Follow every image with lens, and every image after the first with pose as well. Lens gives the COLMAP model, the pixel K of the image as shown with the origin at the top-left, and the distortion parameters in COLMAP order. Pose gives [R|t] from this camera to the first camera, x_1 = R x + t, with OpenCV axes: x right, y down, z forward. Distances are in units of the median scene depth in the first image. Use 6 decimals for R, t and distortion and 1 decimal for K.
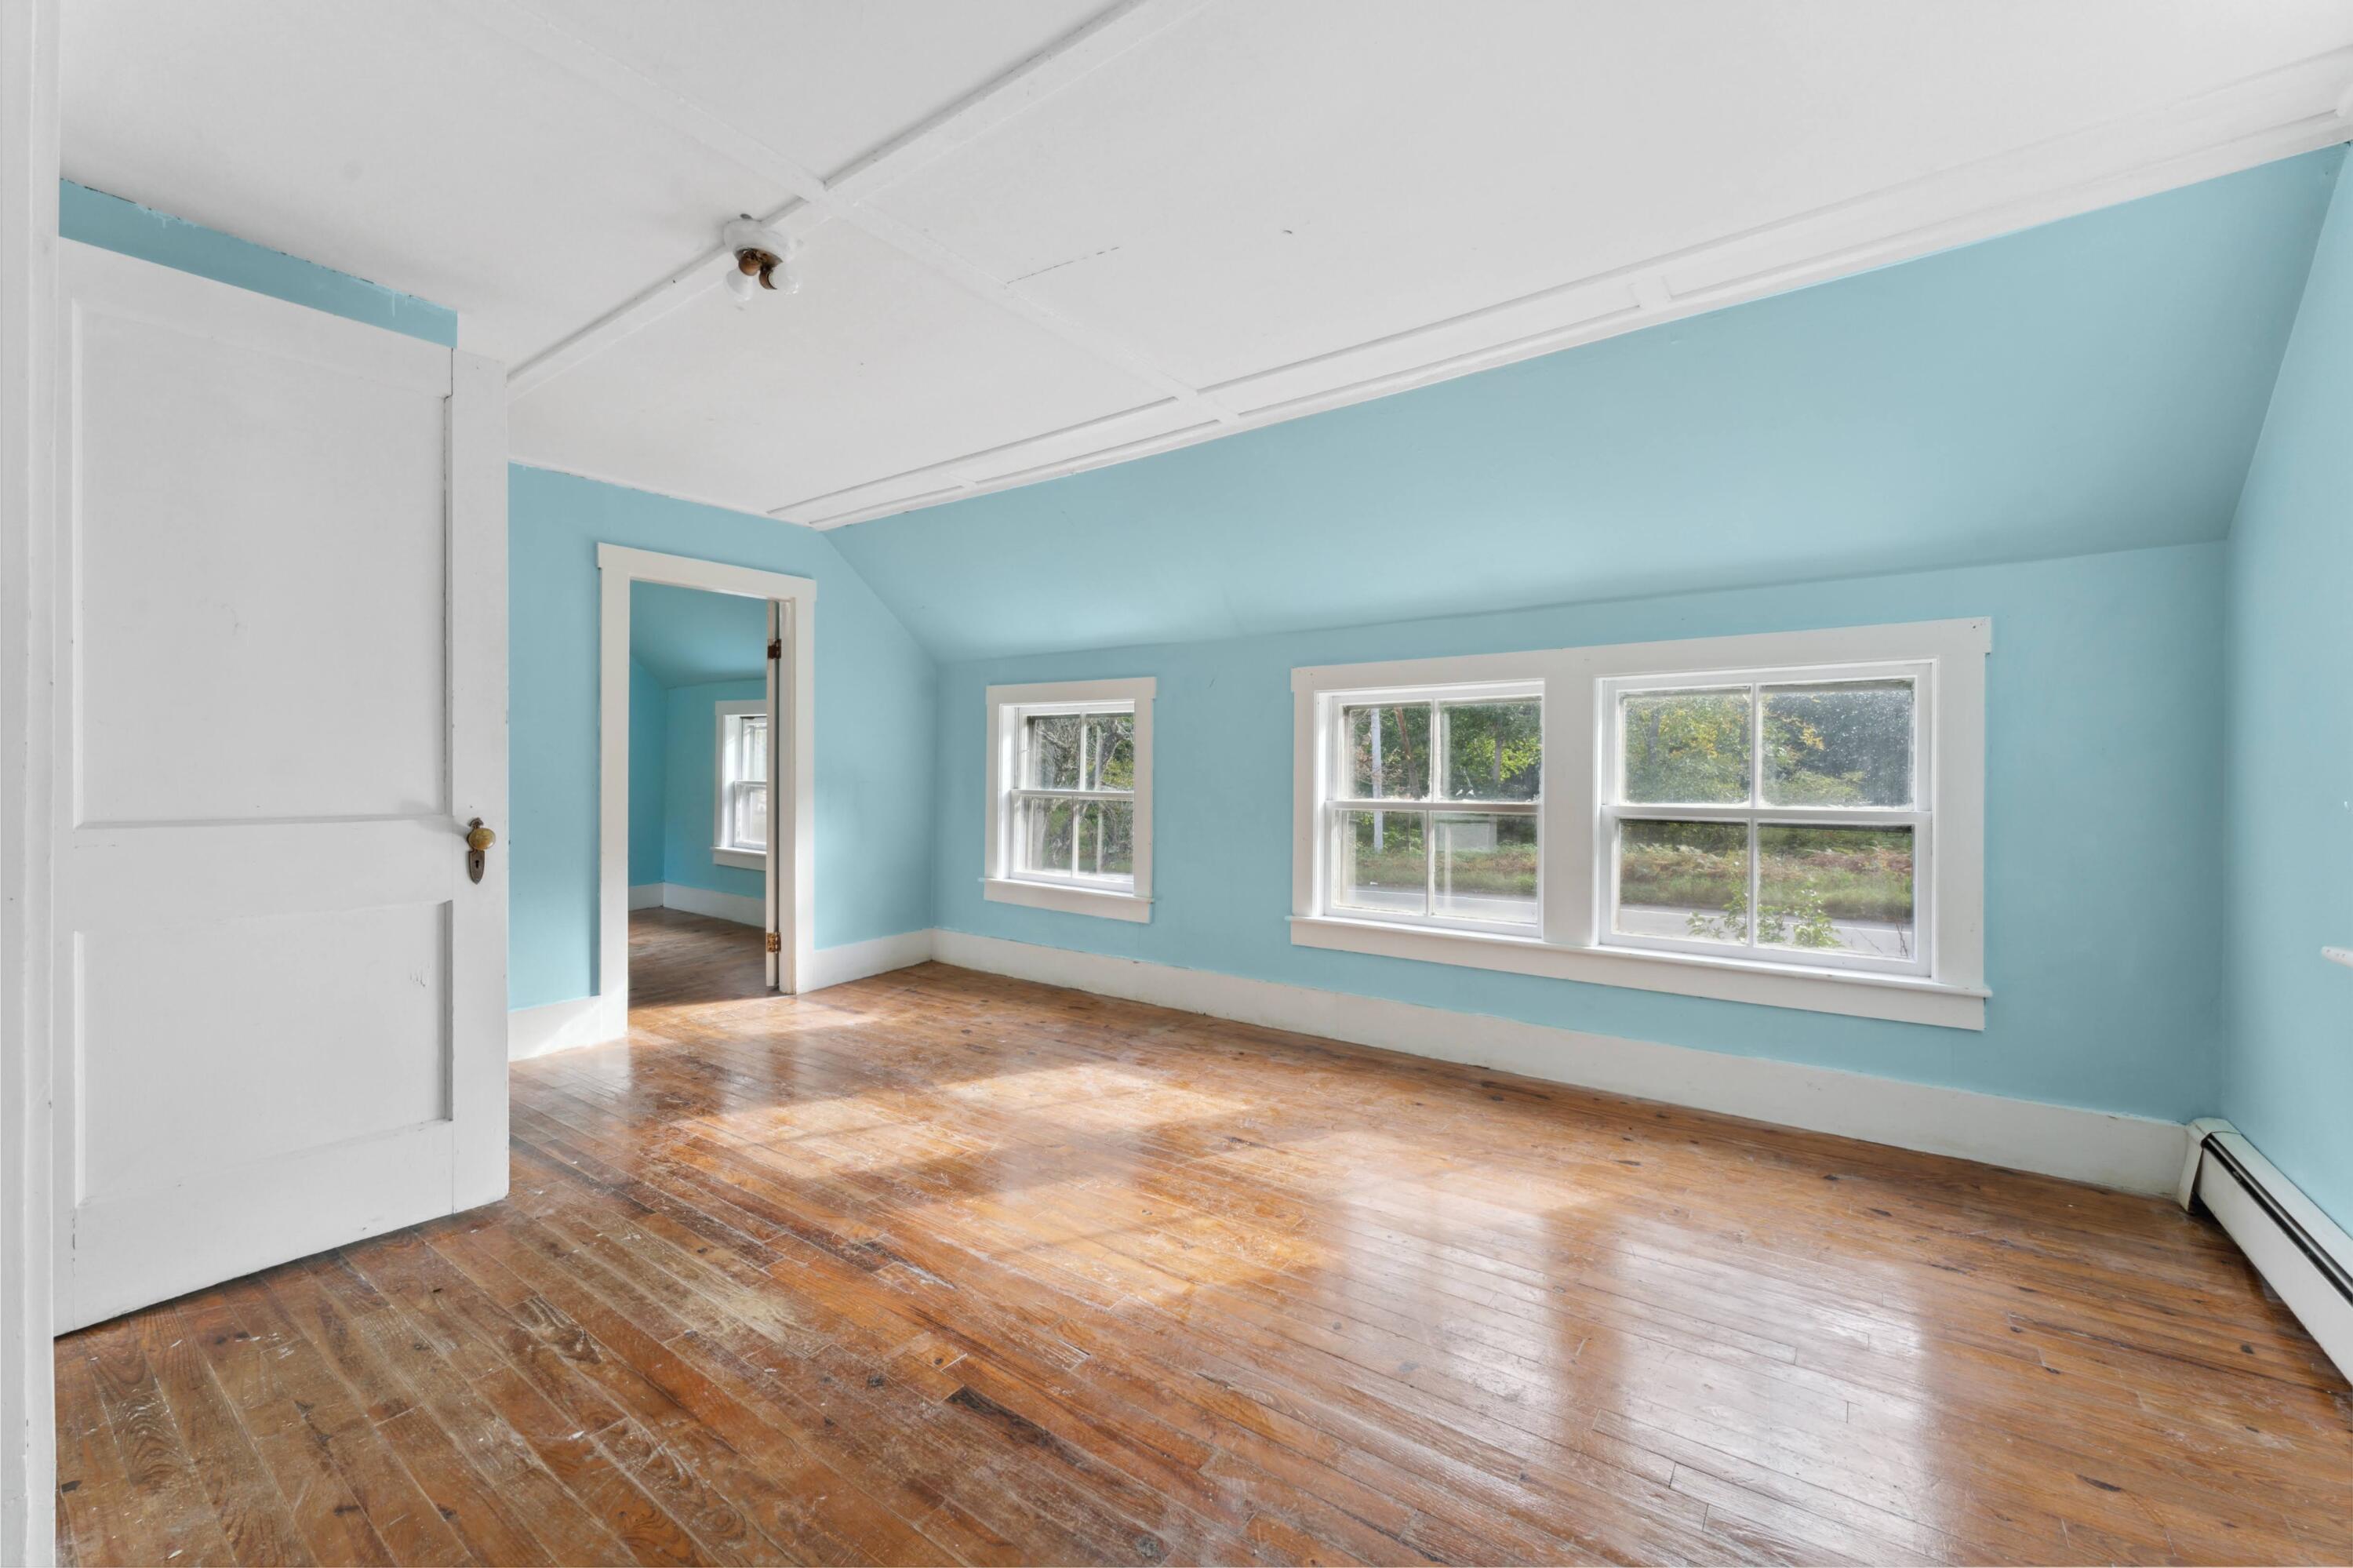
lens RADIAL K [[953.9, 0, 1186.1], [0, 953.9, 783.6], [0, 0, 1]] dist [0.002217, -0.000034]
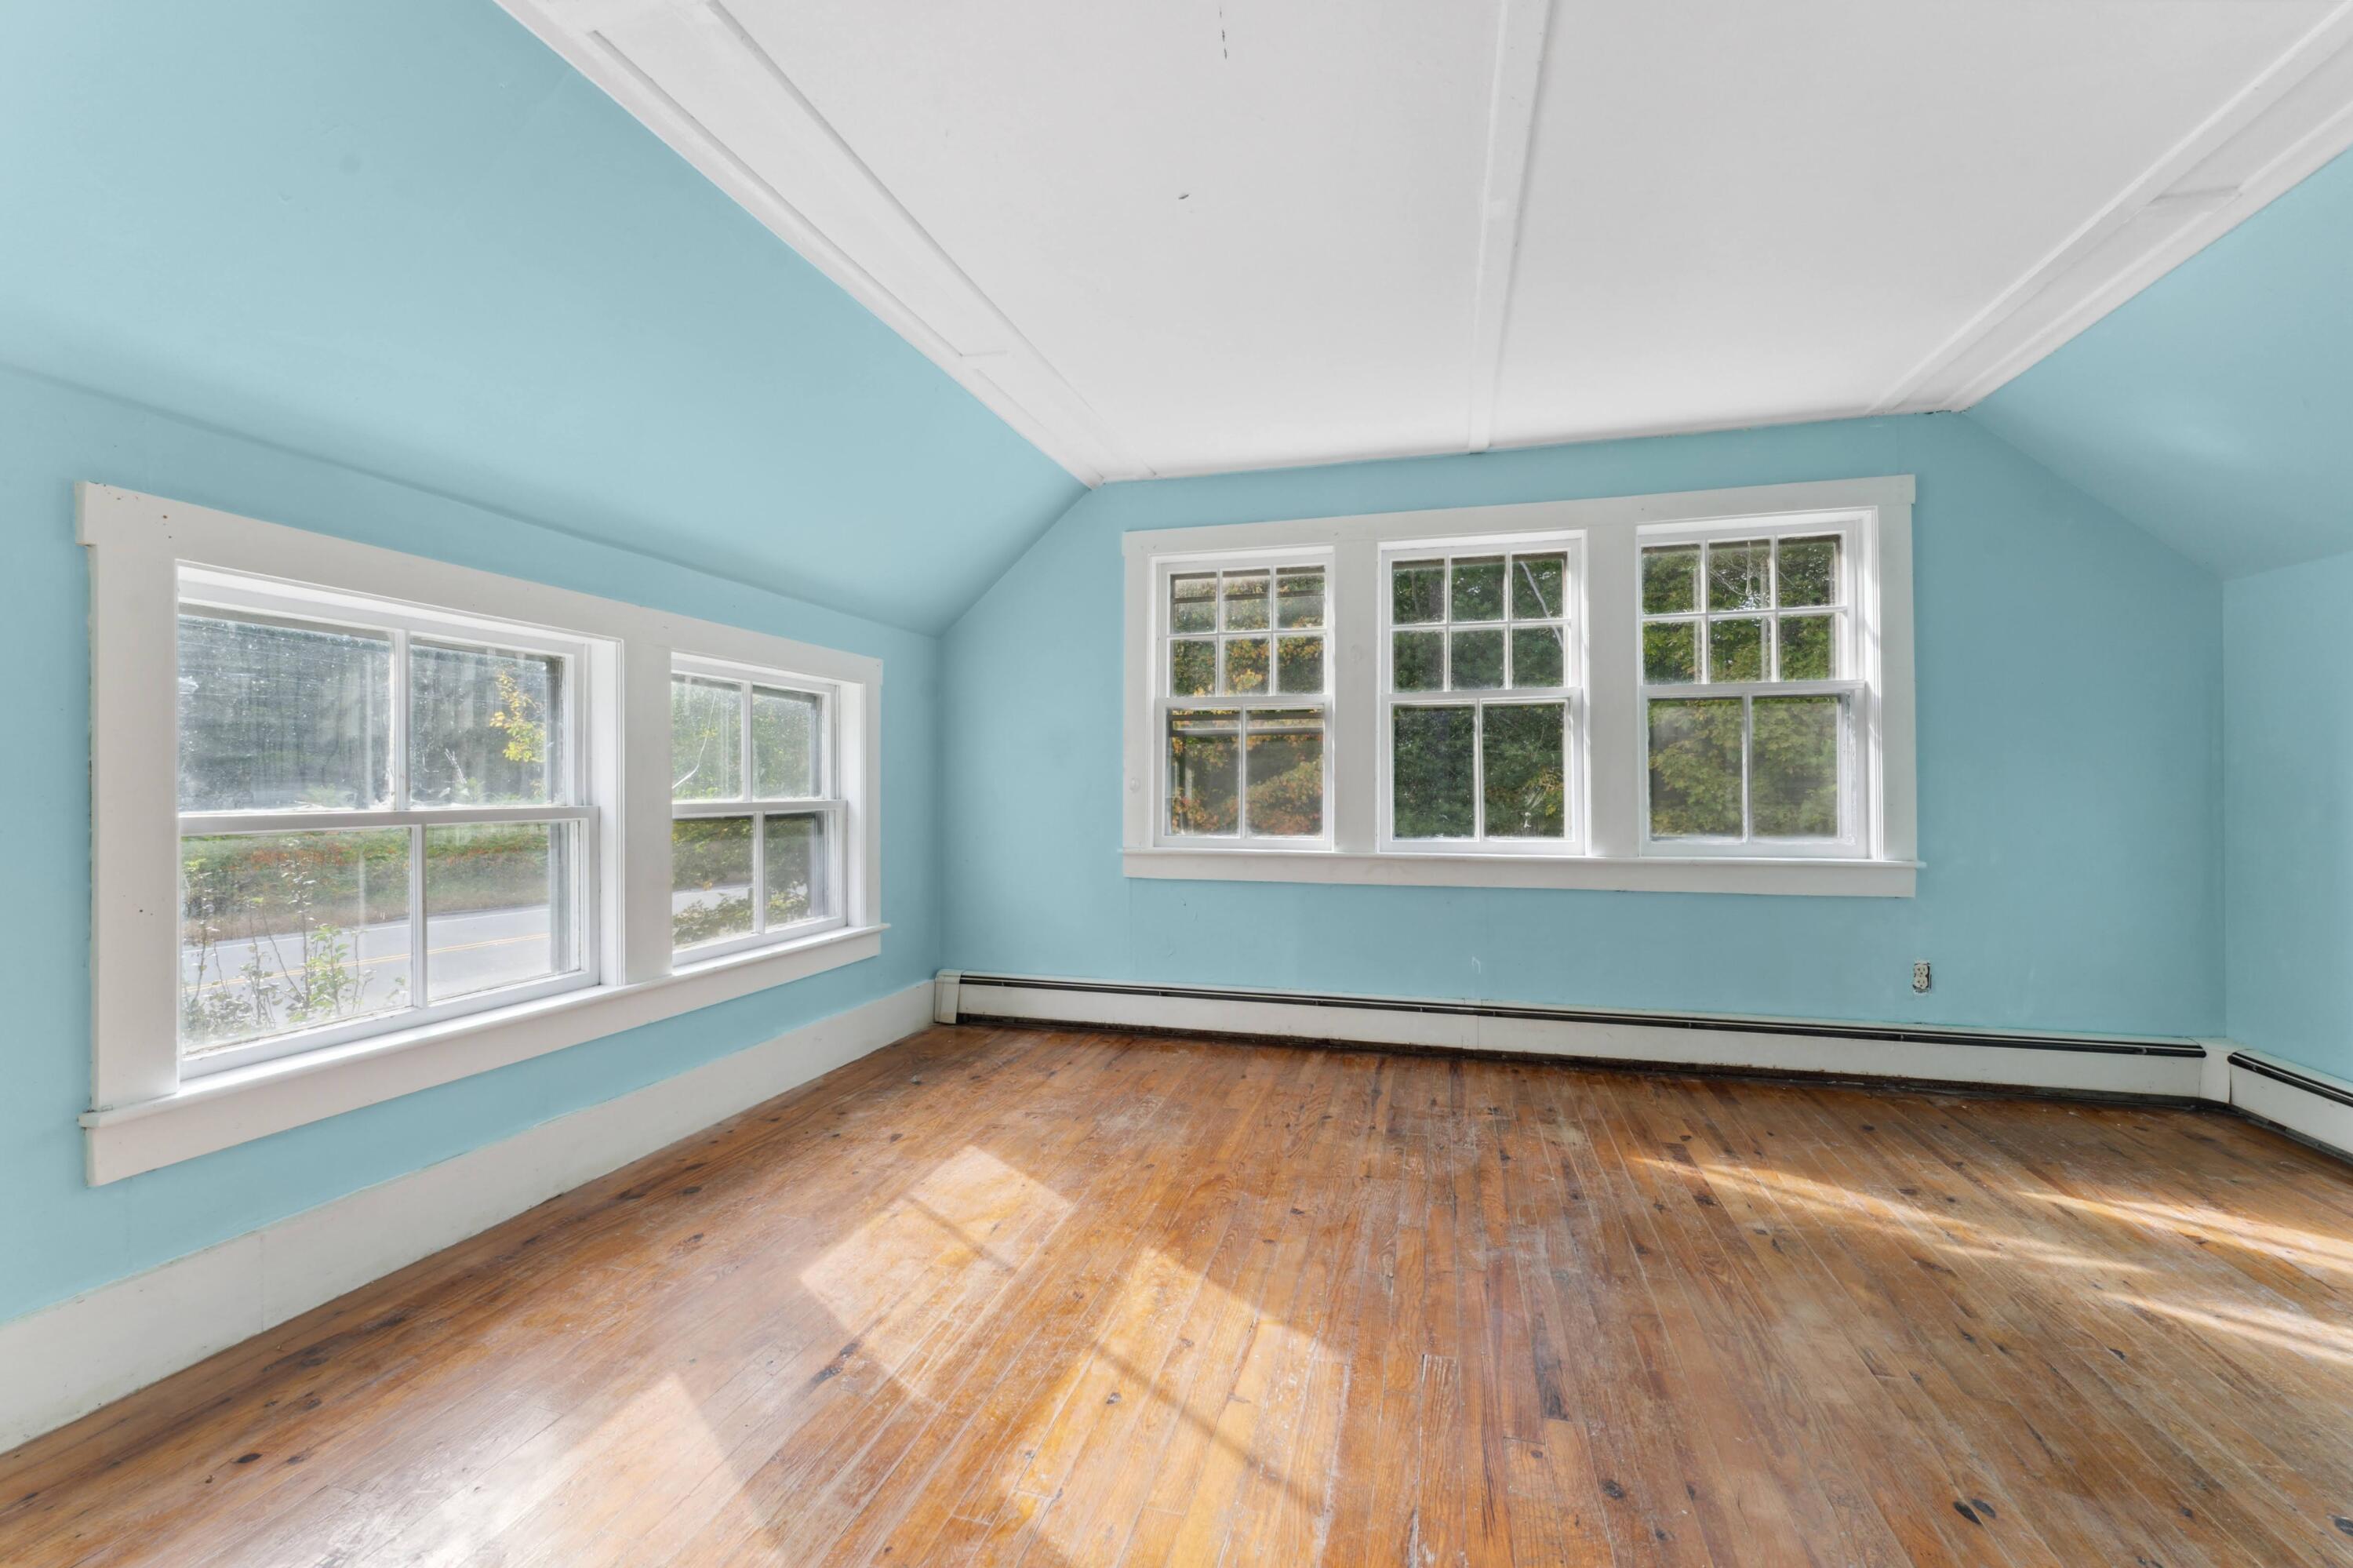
lens RADIAL K [[953.9, 0, 1186.2], [0, 953.9, 782.7], [0, 0, 1]] dist [0.002217, -0.000034]
pose [[-0.375451, 0.001116, 0.926841, -0.617474], [0.002910, 0.999996, -0.000025, 0.005904], [-0.926838, 0.002688, -0.375453, 1.068084]]
